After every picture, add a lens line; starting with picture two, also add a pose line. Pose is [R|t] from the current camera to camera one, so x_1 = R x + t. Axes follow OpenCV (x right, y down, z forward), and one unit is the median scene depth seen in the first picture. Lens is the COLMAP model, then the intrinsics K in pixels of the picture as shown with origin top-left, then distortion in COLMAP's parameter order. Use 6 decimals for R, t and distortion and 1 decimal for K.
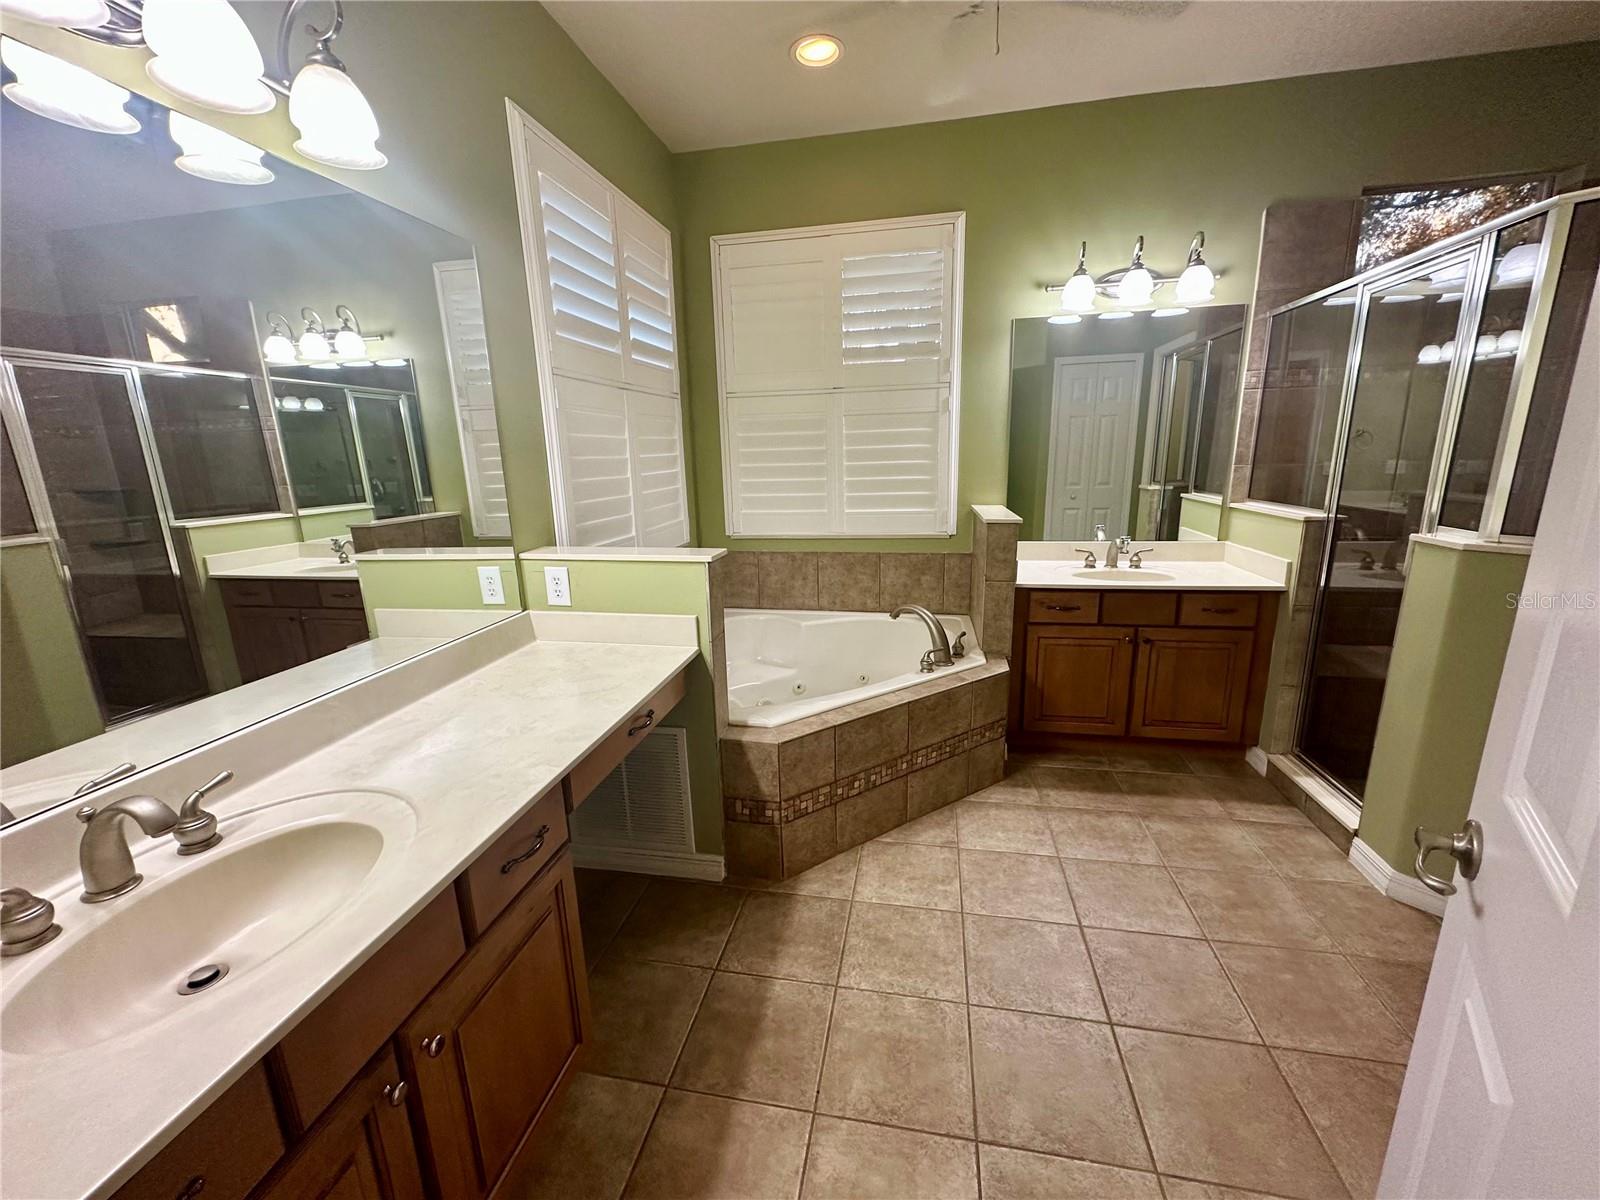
lens RADIAL K [[640.0, 0, 800.2], [0, 640.0, 592.4], [0, 0, 1]] dist [-0.001832, 0.000471]
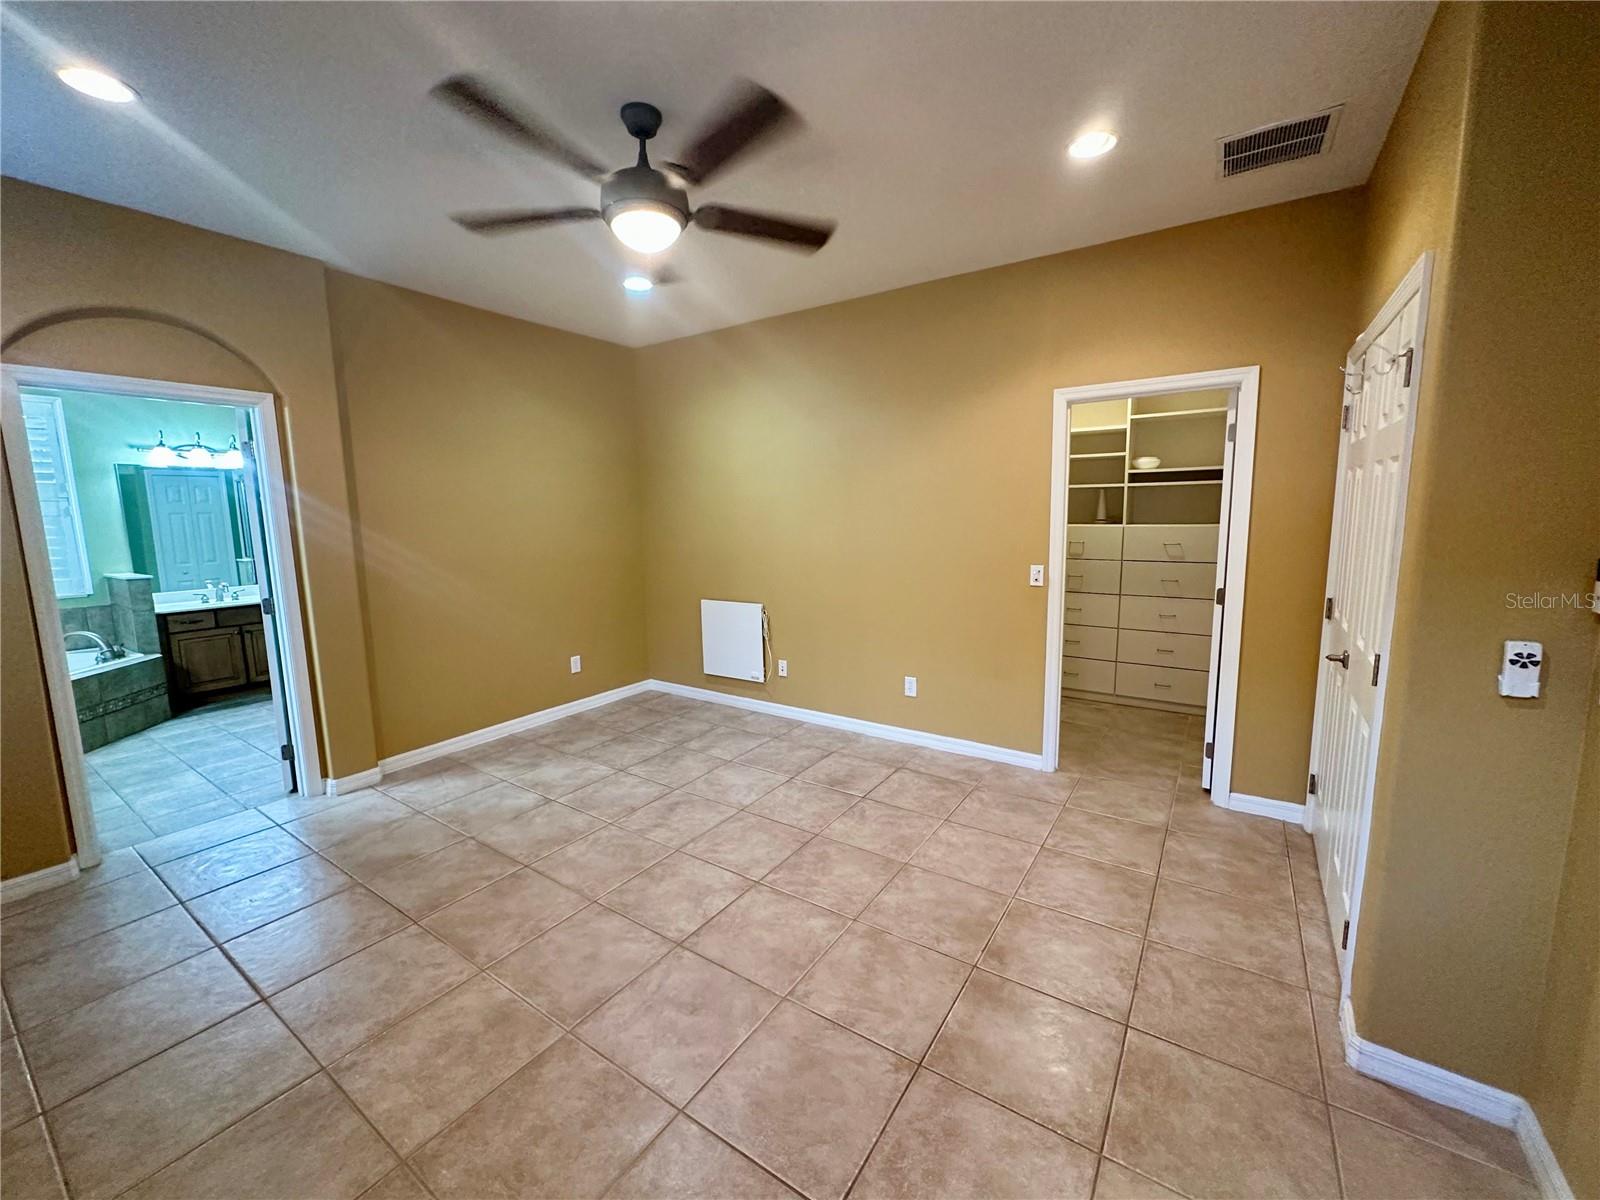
lens RADIAL K [[640.0, 0, 792.2], [0, 640.0, 595.9], [0, 0, 1]] dist [-0.001832, 0.000471]
pose [[0.398927, -0.105378, 0.910908, -0.557031], [0.215854, 0.976252, 0.018405, 0.285063], [-0.891215, 0.189280, 0.412200, -1.290524]]
